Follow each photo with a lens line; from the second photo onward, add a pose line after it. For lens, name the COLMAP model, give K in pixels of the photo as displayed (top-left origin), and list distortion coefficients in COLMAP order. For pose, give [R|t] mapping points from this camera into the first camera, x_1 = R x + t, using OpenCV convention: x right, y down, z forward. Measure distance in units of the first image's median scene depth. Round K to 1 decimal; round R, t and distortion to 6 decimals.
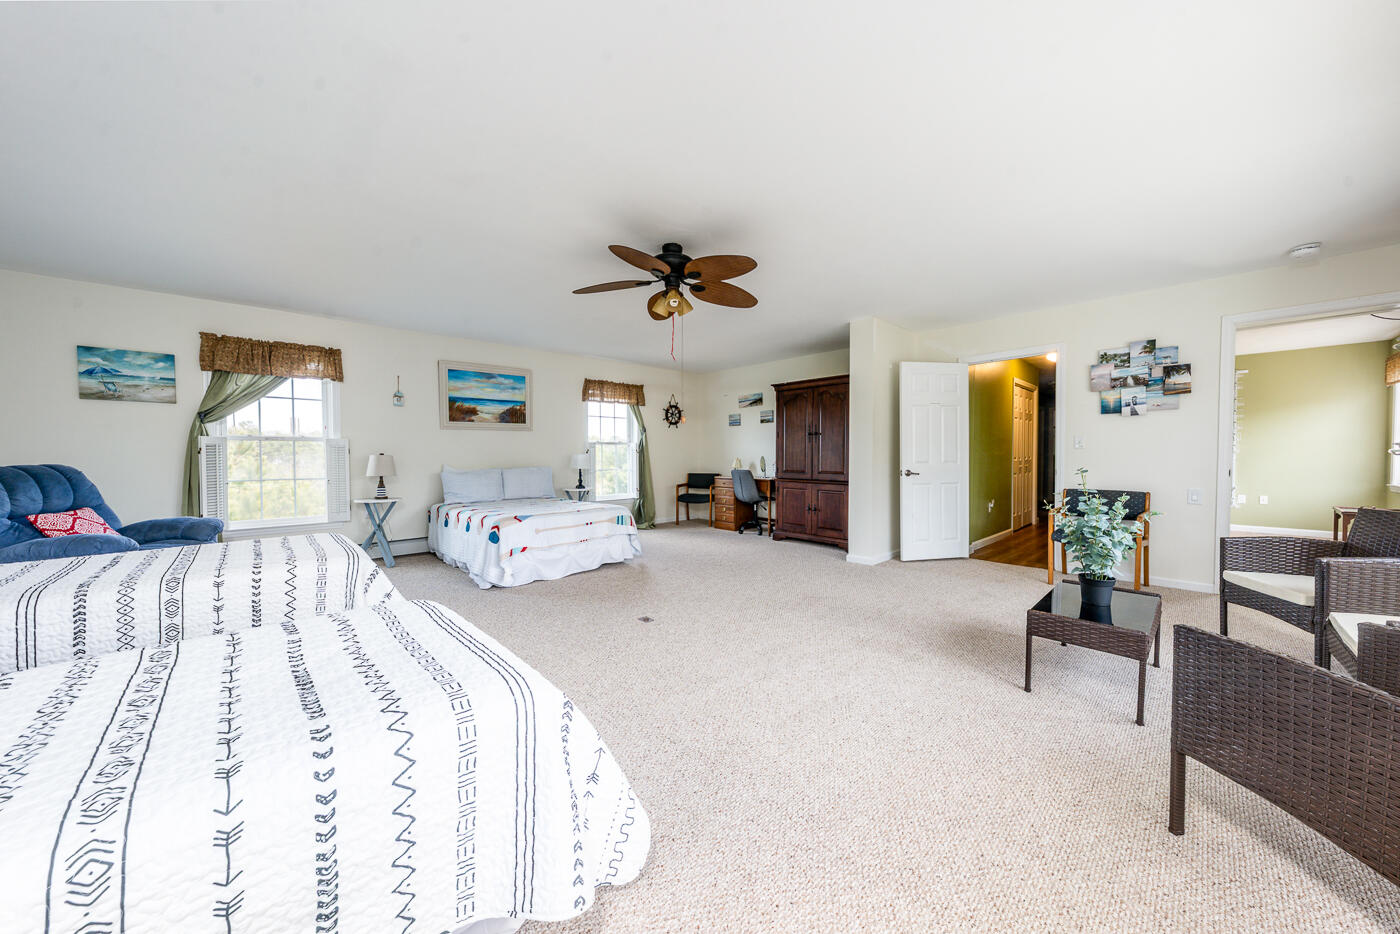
lens RADIAL K [[505.0, 0, 704.7], [0, 505.0, 461.2], [0, 0, 1]] dist [-0.001148, -0.000073]
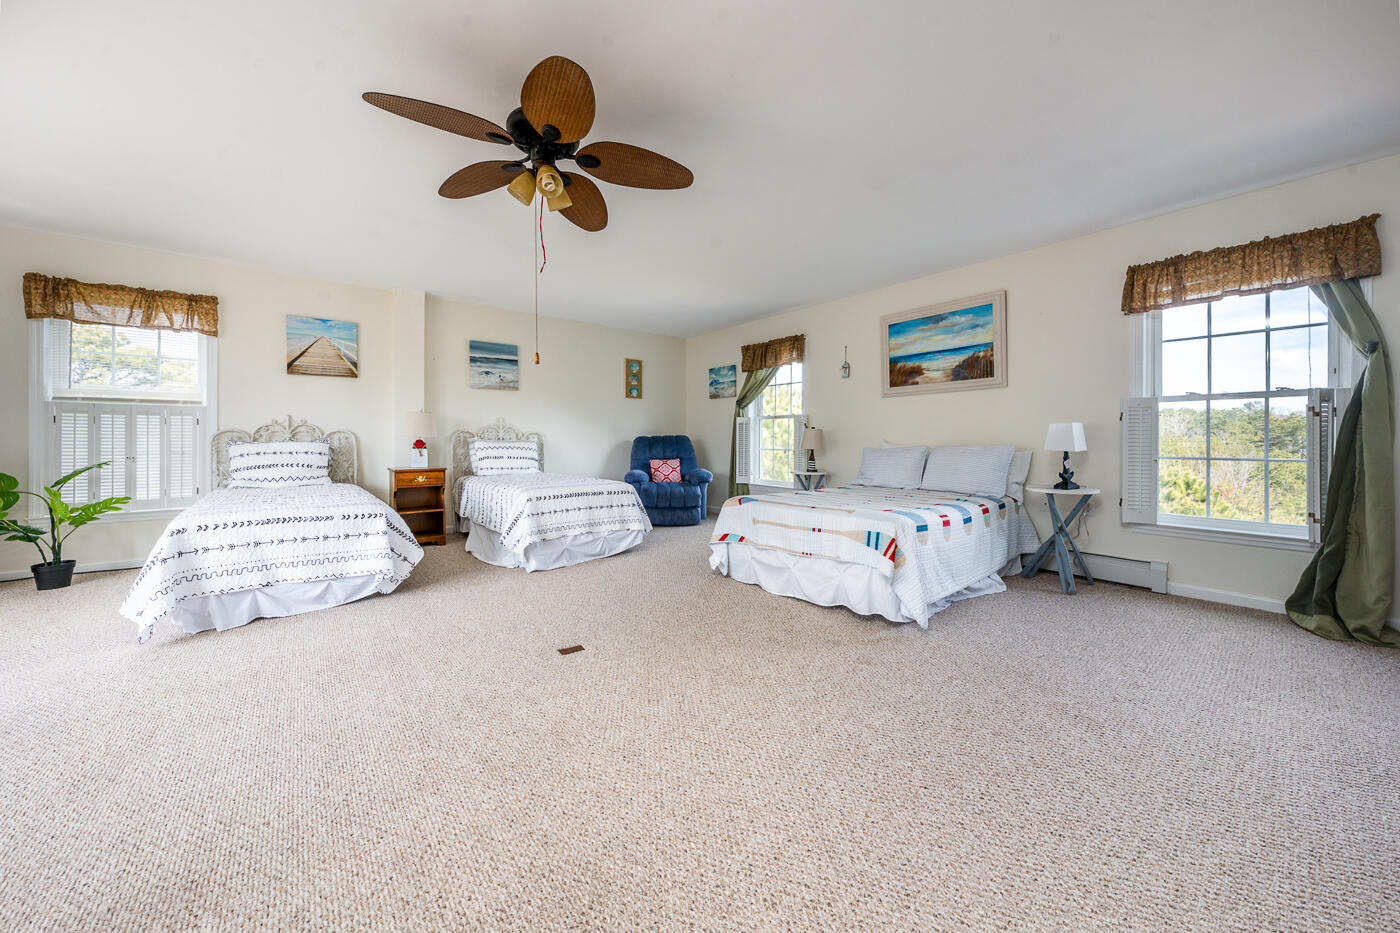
lens RADIAL K [[505.0, 0, 701.1], [0, 505.0, 437.0], [0, 0, 1]] dist [-0.001148, -0.000073]
pose [[-0.108044, -0.002294, -0.994143, 0.351678], [-0.015629, 0.999878, -0.000608, 0.007843], [0.994023, 0.015472, -0.108066, 0.778176]]
